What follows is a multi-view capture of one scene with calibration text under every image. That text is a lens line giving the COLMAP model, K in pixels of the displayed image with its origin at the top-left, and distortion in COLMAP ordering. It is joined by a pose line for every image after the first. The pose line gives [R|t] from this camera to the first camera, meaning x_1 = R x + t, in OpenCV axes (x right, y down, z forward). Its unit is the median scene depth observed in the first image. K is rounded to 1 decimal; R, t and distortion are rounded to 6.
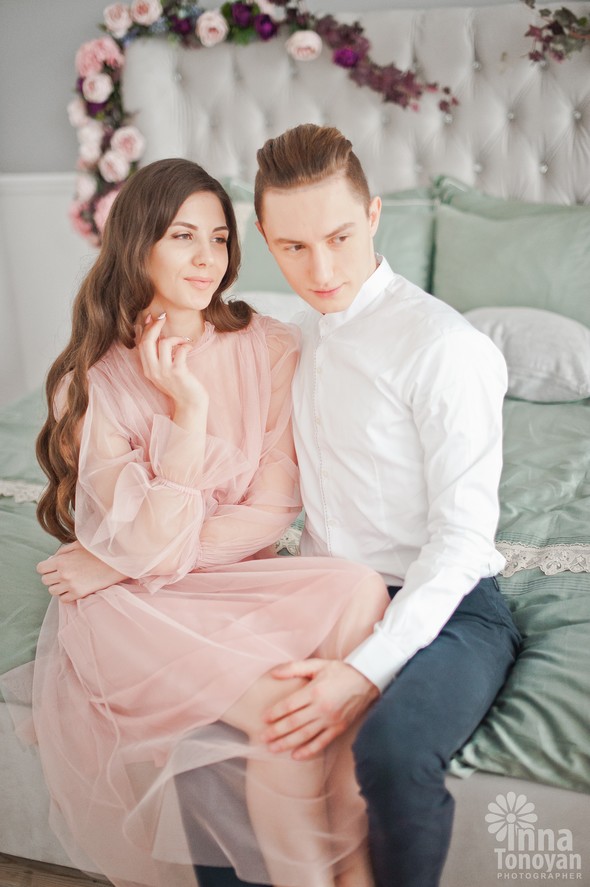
lens RADIAL K [[1297.4, 0, 292.0], [0, 1297.4, 449.0], [0, 0, 1]] dist [-0.105585, 0.000000]
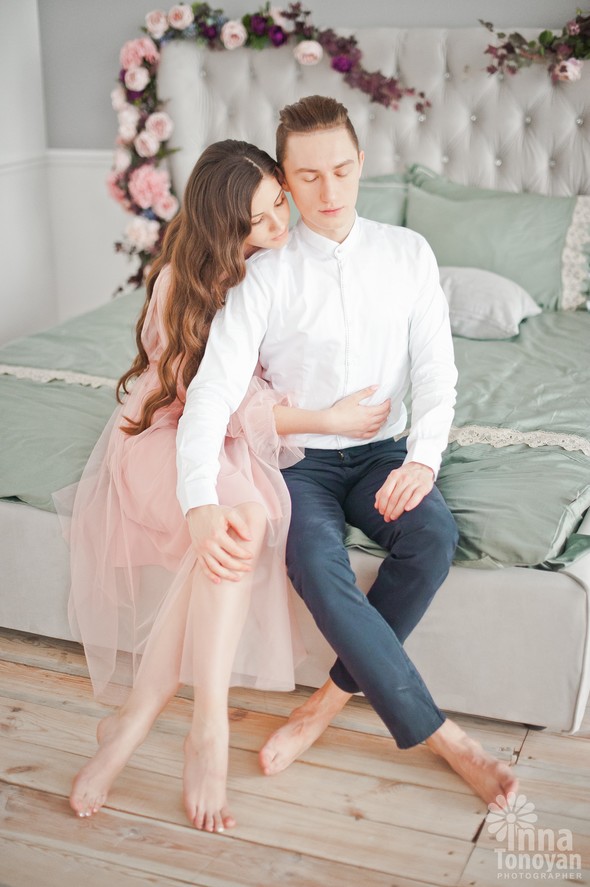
lens RADIAL K [[1297.4, 0, 299.2], [0, 1297.4, 438.5], [0, 0, 1]] dist [-0.105585, 0.000000]
pose [[0.998684, 0.050855, 0.006641, 0.011437], [-0.050719, 0.998526, -0.019300, 0.077911], [-0.007612, 0.018938, 0.999792, -0.220331]]
